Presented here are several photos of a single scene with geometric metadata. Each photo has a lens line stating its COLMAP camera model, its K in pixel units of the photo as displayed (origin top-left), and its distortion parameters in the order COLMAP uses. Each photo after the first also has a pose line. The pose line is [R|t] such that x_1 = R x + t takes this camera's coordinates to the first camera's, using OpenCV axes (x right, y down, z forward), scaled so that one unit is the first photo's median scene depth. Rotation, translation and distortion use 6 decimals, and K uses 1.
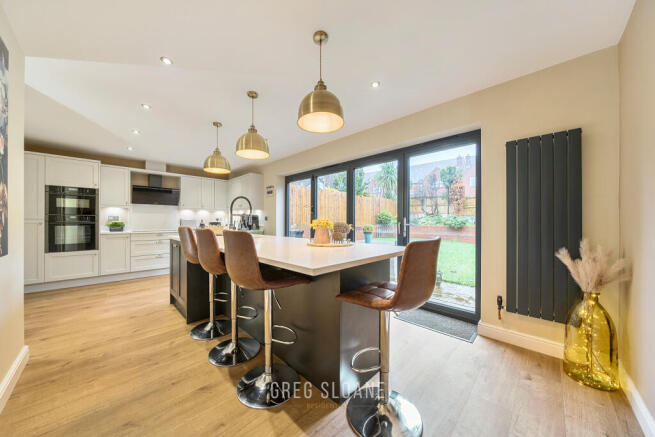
lens RADIAL K [[221.6, 0, 322.6], [0, 221.6, 222.9], [0, 0, 1]] dist [-0.000002, 0.000032]
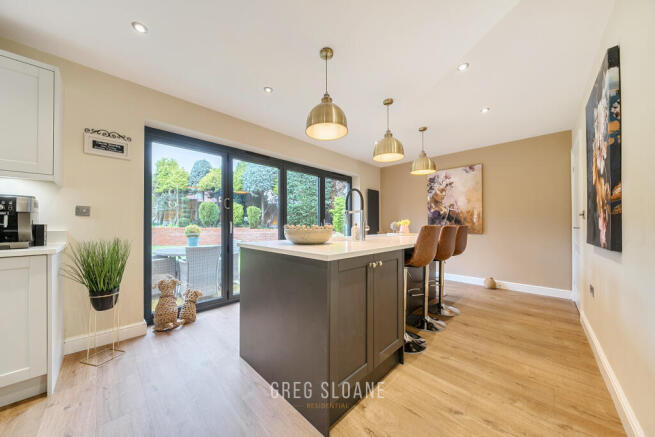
lens RADIAL K [[221.6, 0, 322.6], [0, 221.6, 222.9], [0, 0, 1]] dist [-0.000002, 0.000032]
pose [[-0.005830, 0.005458, 0.999968, -1.597714], [0.002288, 0.999983, -0.005445, 0.009118], [-0.999980, 0.002256, -0.005842, 1.524137]]
